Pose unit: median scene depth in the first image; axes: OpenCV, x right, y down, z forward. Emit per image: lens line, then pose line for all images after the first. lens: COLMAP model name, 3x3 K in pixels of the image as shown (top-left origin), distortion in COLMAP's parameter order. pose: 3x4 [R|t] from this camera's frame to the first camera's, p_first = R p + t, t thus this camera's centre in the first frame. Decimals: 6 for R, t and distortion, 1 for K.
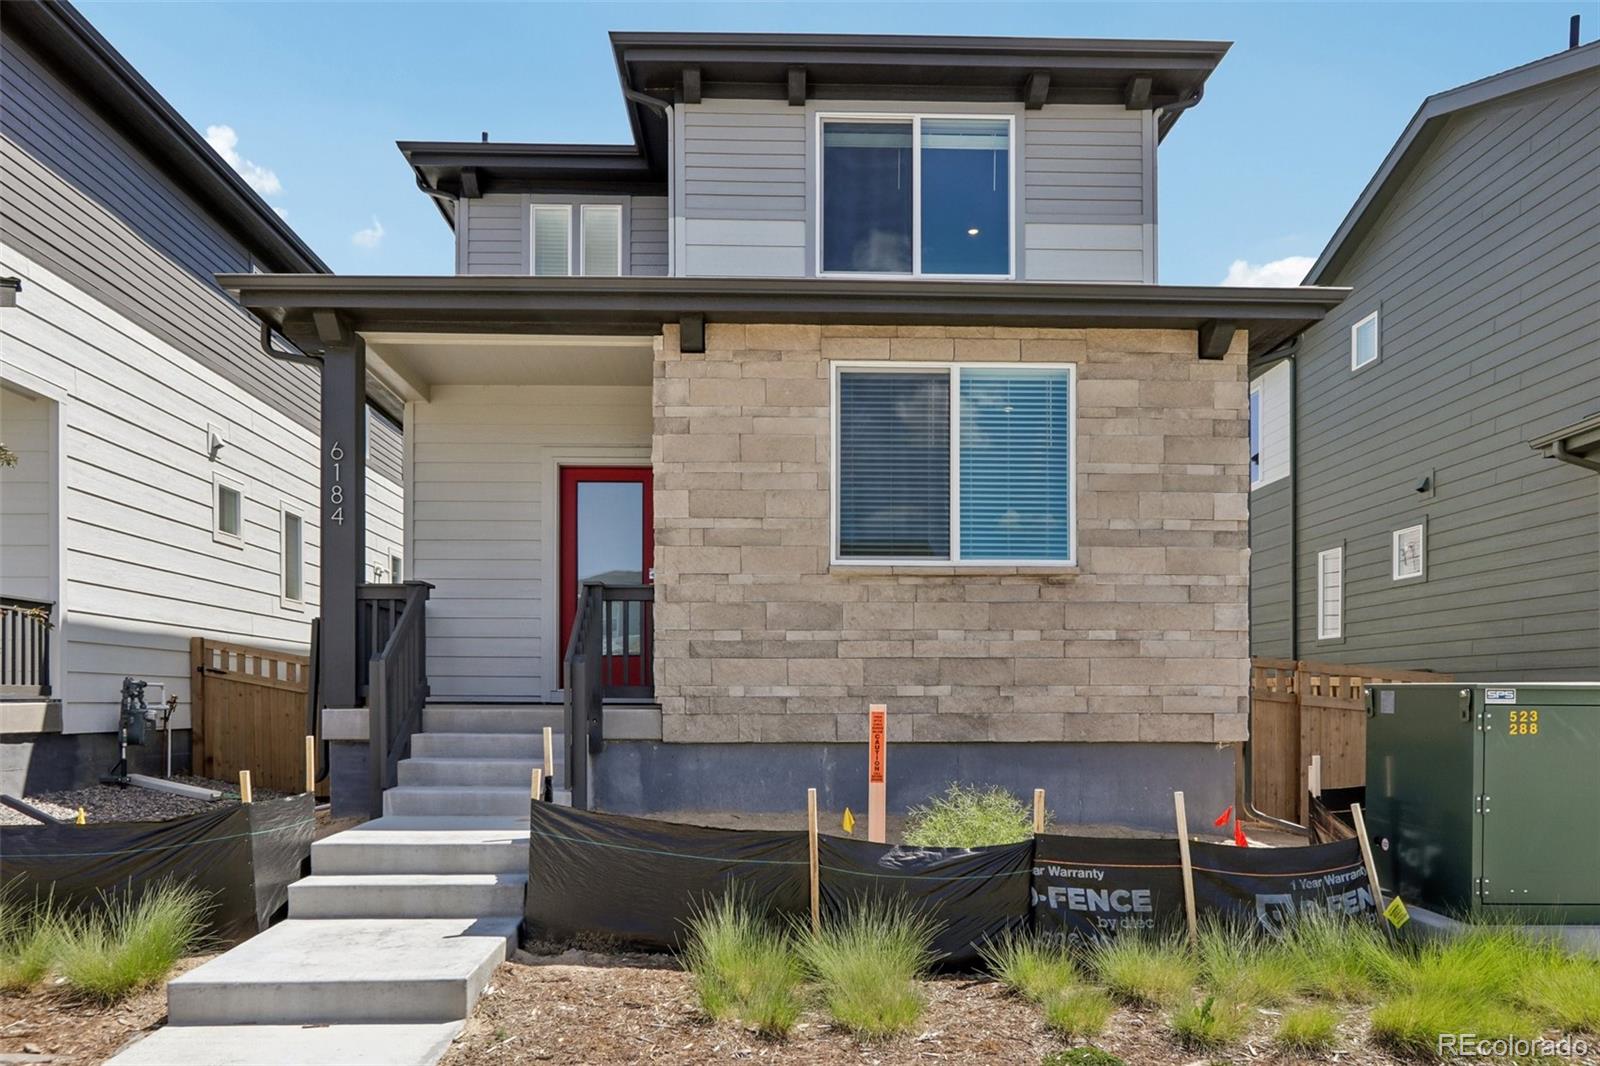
lens RADIAL K [[1138.1, 0, 798.8], [0, 1138.1, 538.4], [0, 0, 1]] dist [-0.006251, 0.011207]
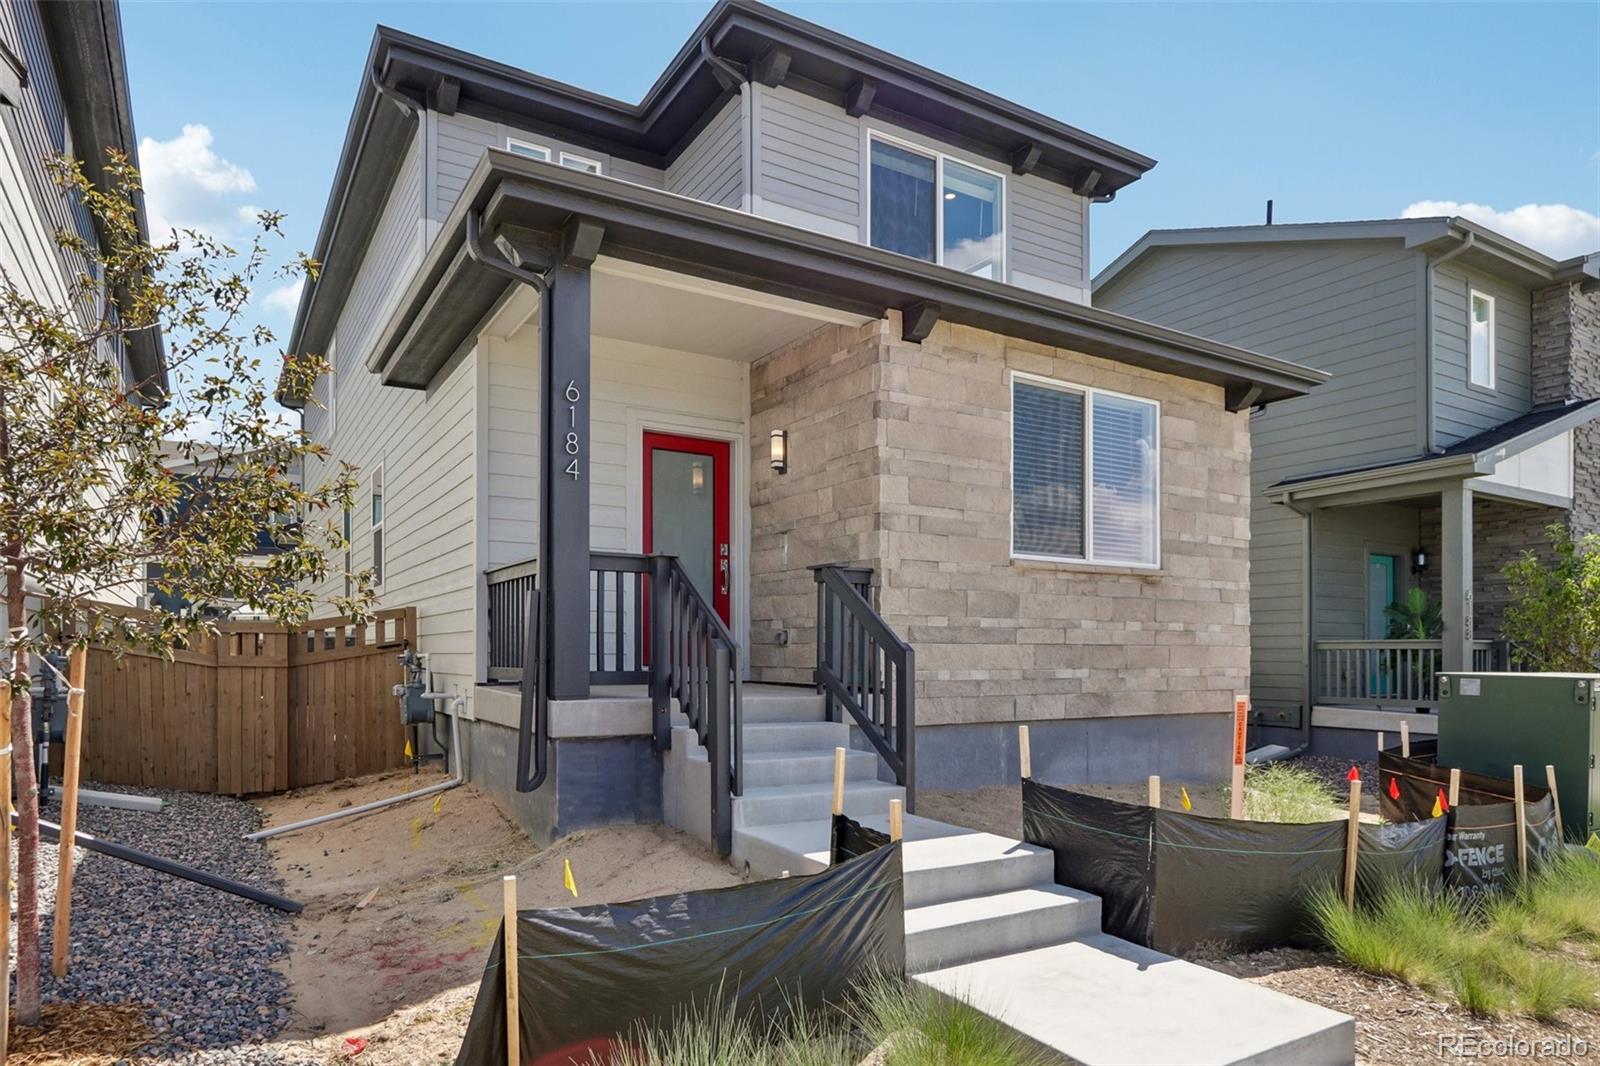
lens RADIAL K [[958.5, 0, 799.5], [0, 958.5, 530.4], [0, 0, 1]] dist [-0.003479, -0.000525]
pose [[0.872347, 0.066245, 0.484379, -0.591018], [-0.074258, 0.997236, -0.002648, 0.014441], [-0.483215, -0.033659, 0.874854, 0.298128]]
